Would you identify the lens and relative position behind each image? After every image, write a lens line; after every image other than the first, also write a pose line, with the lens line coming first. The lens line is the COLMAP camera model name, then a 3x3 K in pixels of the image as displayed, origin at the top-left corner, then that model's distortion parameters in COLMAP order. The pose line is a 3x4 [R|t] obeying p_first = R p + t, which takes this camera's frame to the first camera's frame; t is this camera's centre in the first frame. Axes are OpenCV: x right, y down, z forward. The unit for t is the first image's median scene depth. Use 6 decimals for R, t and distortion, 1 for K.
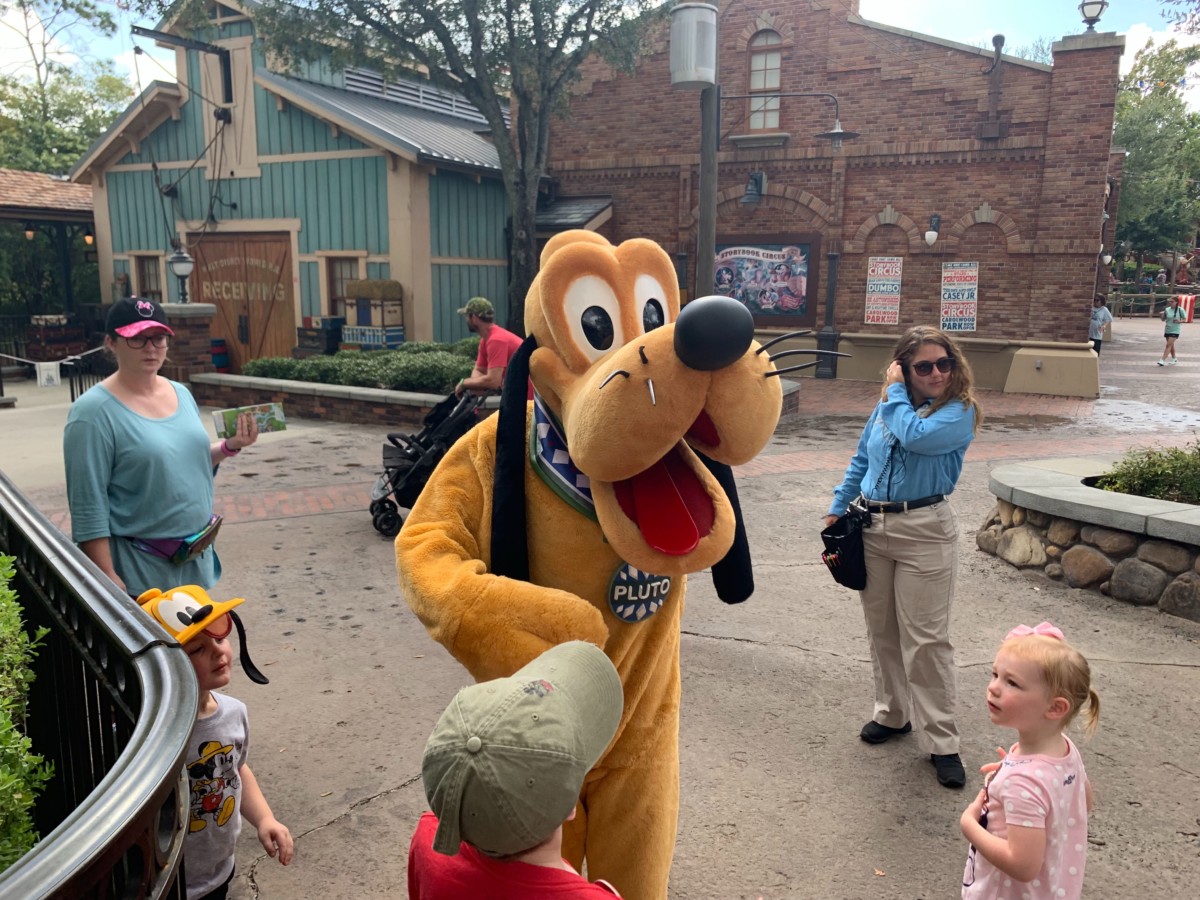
lens RADIAL K [[933.9, 0, 600.4], [0, 933.9, 434.7], [0, 0, 1]] dist [0.020826, -0.001030]
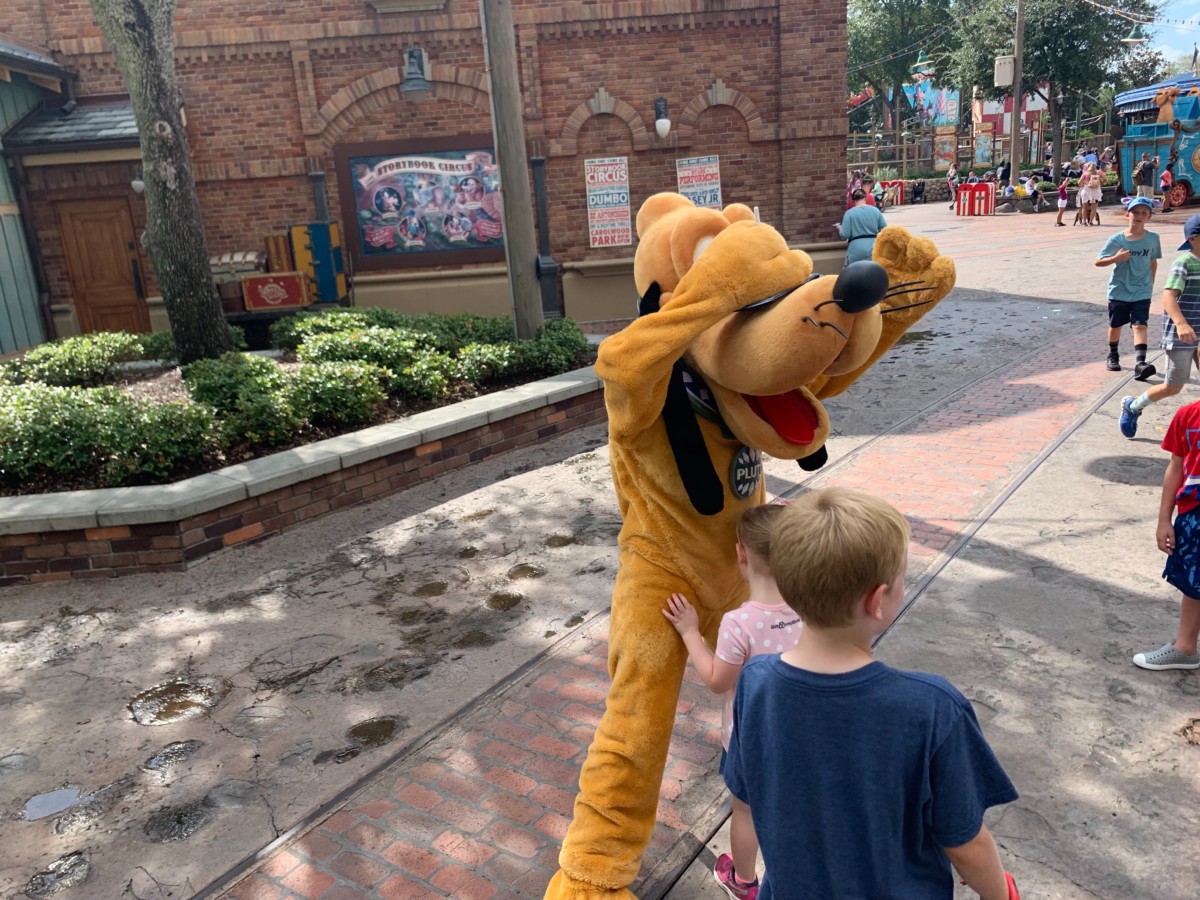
lens RADIAL K [[931.9, 0, 593.9], [0, 931.9, 437.0], [0, 0, 1]] dist [0.026584, -0.003359]
pose [[0.857147, -0.199426, 0.474898, -0.117720], [0.166054, 0.979767, 0.111726, -0.050621], [-0.487571, -0.016907, 0.872920, 0.323365]]
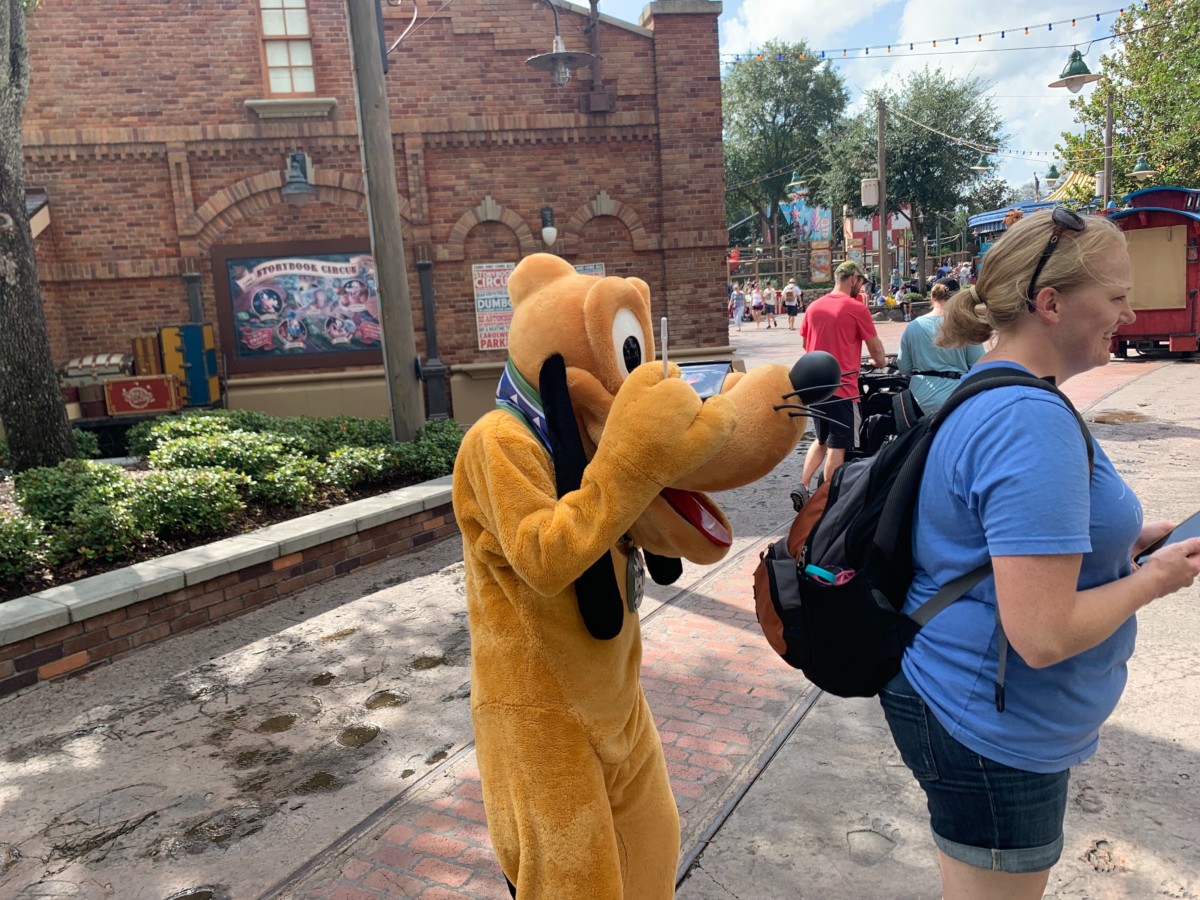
lens RADIAL K [[931.8, 0, 594.3], [0, 931.8, 433.8], [0, 0, 1]] dist [0.028144, -0.011948]
pose [[0.797022, -0.149119, 0.585252, -0.103167], [0.171422, 0.985042, 0.017534, -0.048381], [-0.579112, 0.086350, 0.810662, 0.333457]]
